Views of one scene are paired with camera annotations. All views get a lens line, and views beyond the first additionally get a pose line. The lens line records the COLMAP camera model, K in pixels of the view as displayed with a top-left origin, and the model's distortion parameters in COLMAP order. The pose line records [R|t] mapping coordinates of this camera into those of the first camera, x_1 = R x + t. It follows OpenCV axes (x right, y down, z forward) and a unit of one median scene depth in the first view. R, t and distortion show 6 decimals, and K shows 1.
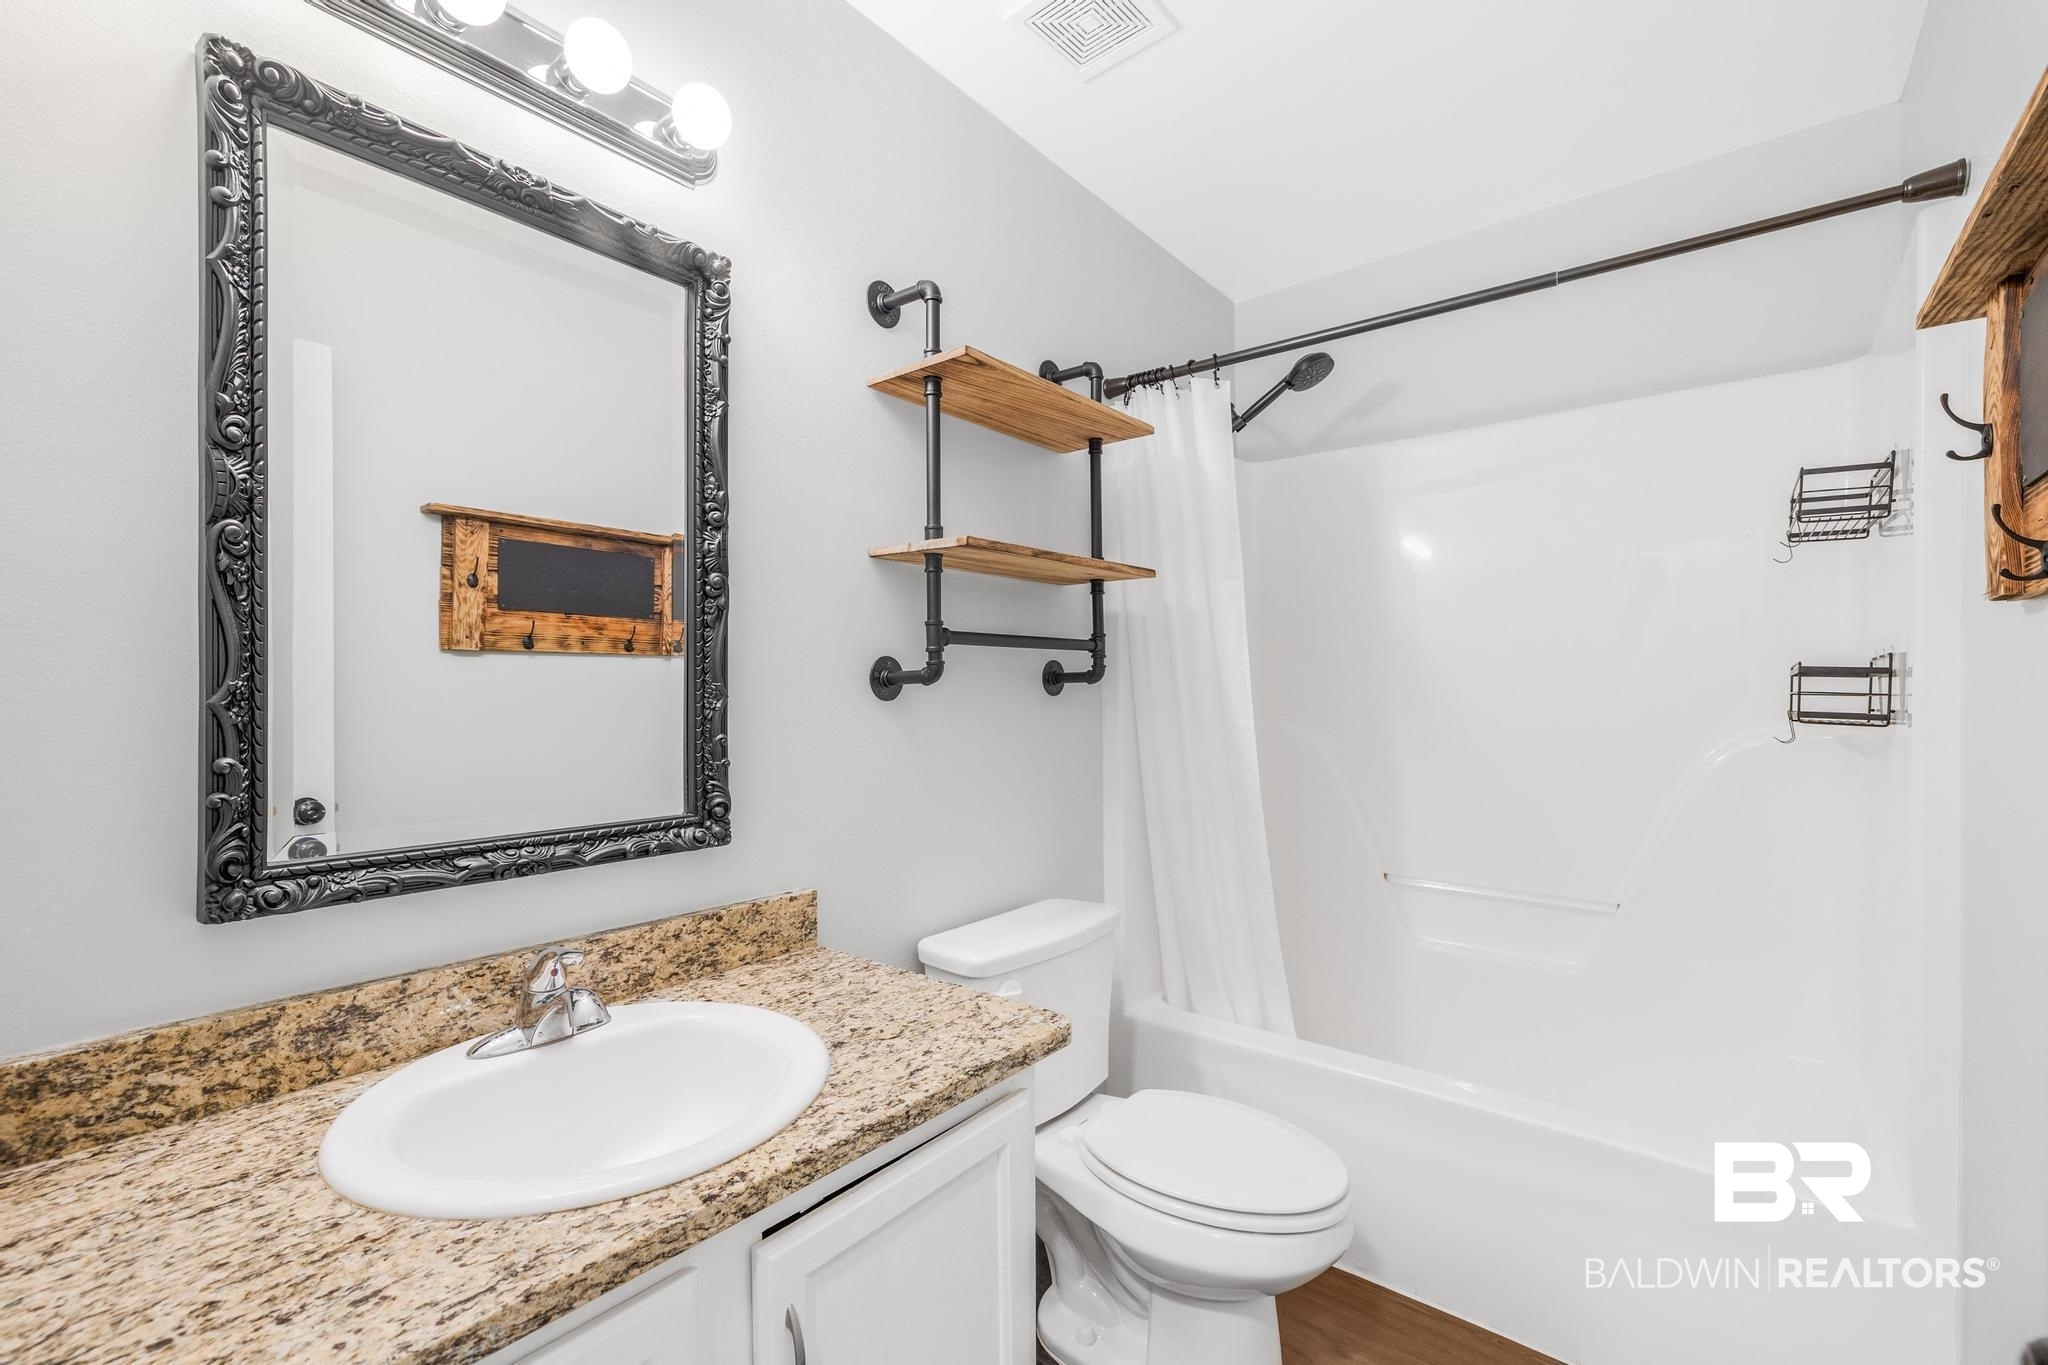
lens RADIAL K [[883.7, 0, 1034.7], [0, 883.7, 679.5], [0, 0, 1]] dist [0.008535, -0.000232]
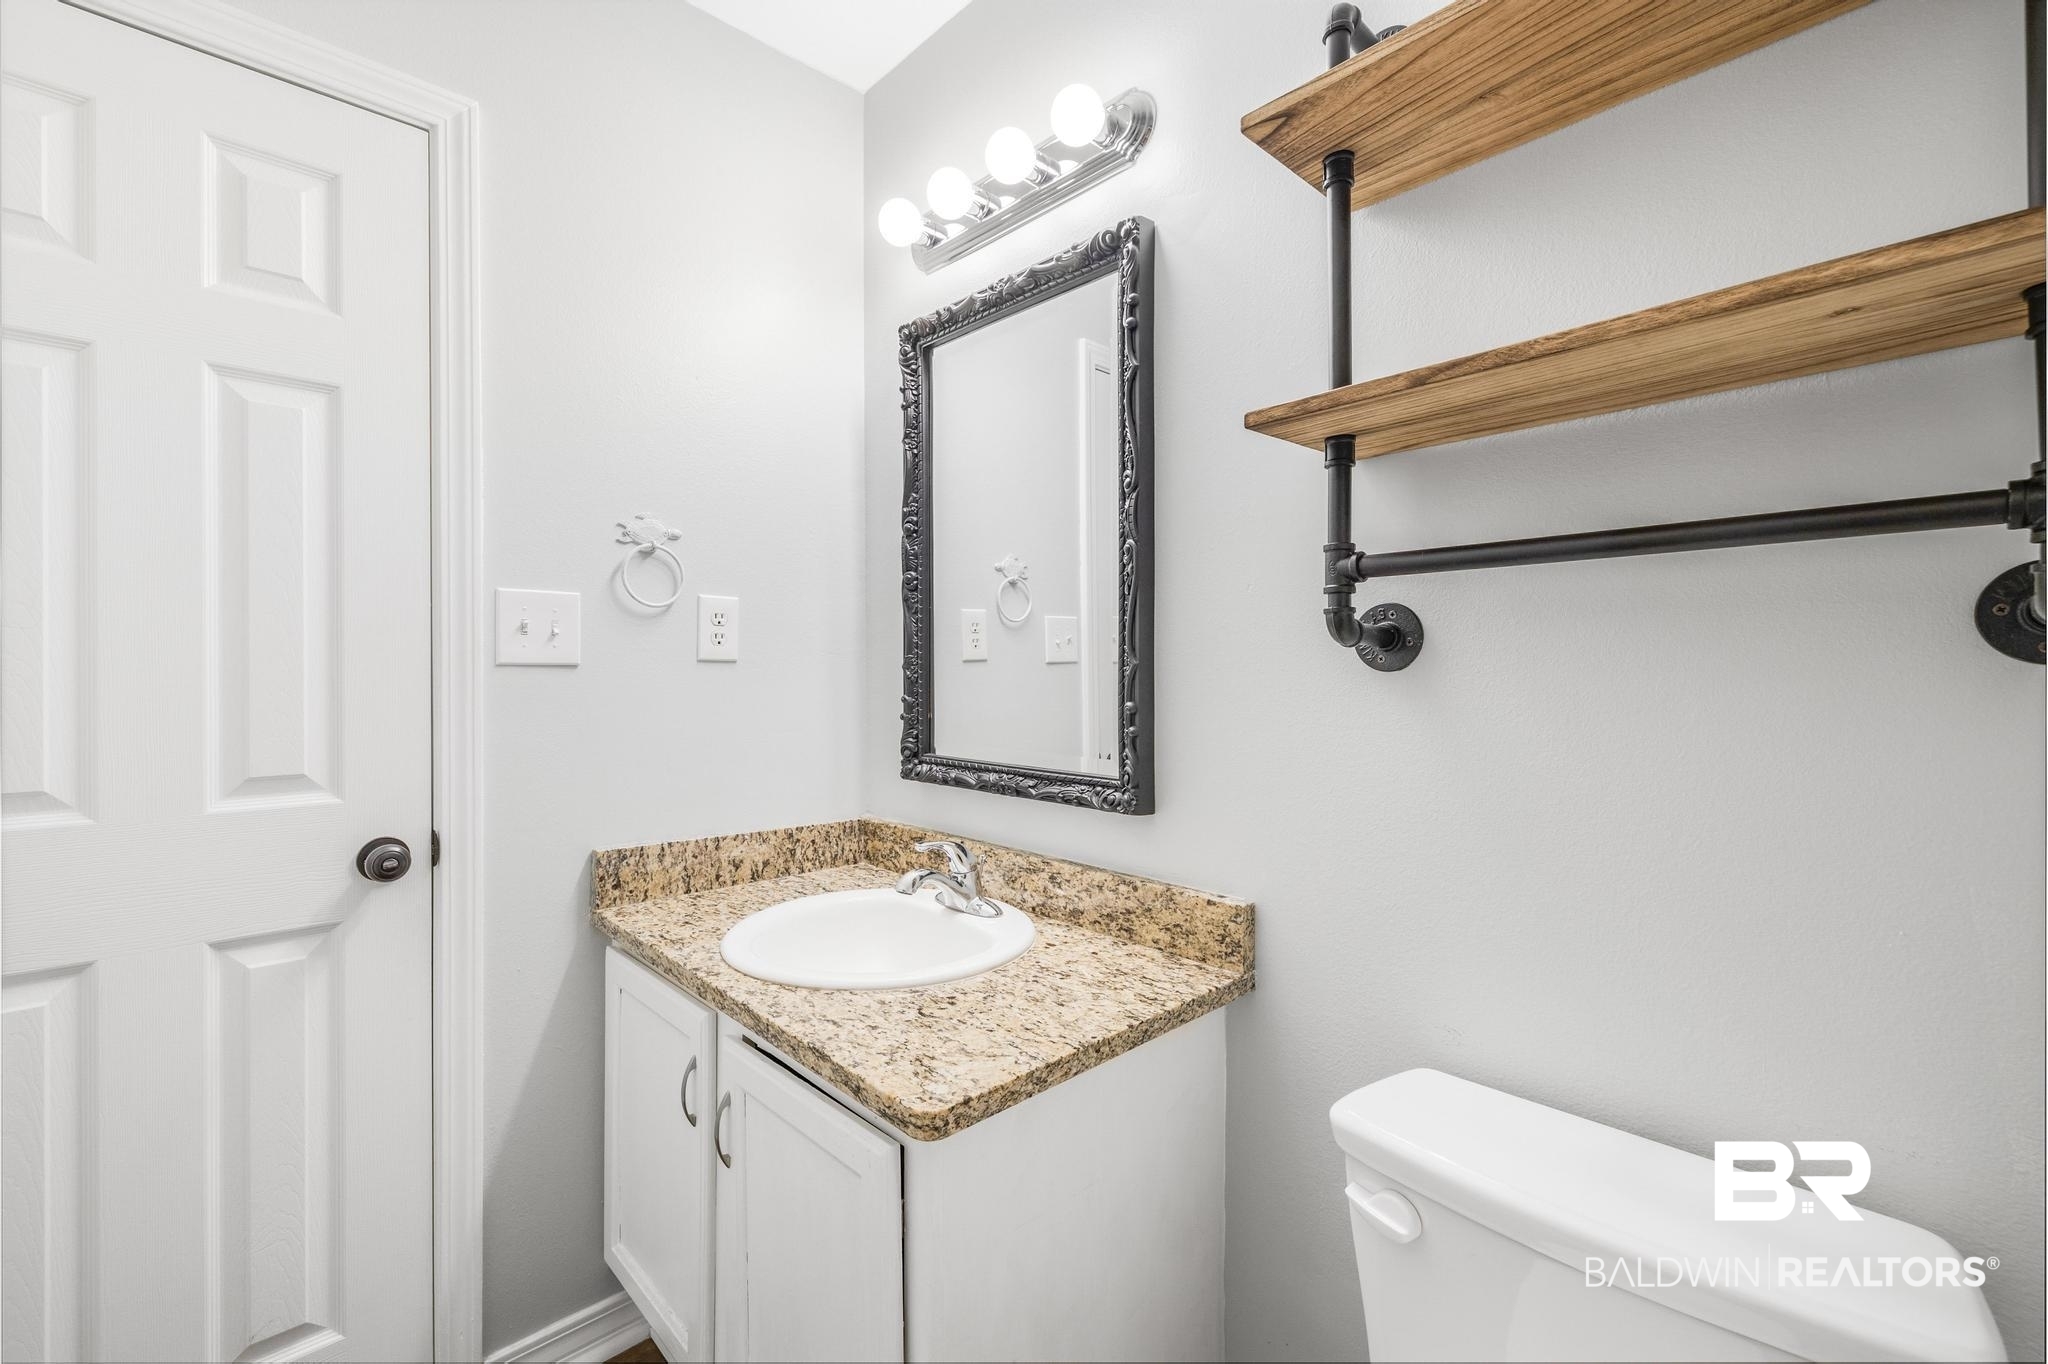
lens RADIAL K [[883.7, 0, 1025.9], [0, 883.7, 662.7], [0, 0, 1]] dist [0.008535, -0.000232]
pose [[-0.153780, -0.005299, -0.988091, 0.703638], [0.012363, 0.999897, -0.007287, 0.025546], [0.988028, -0.013337, -0.153698, 1.137322]]
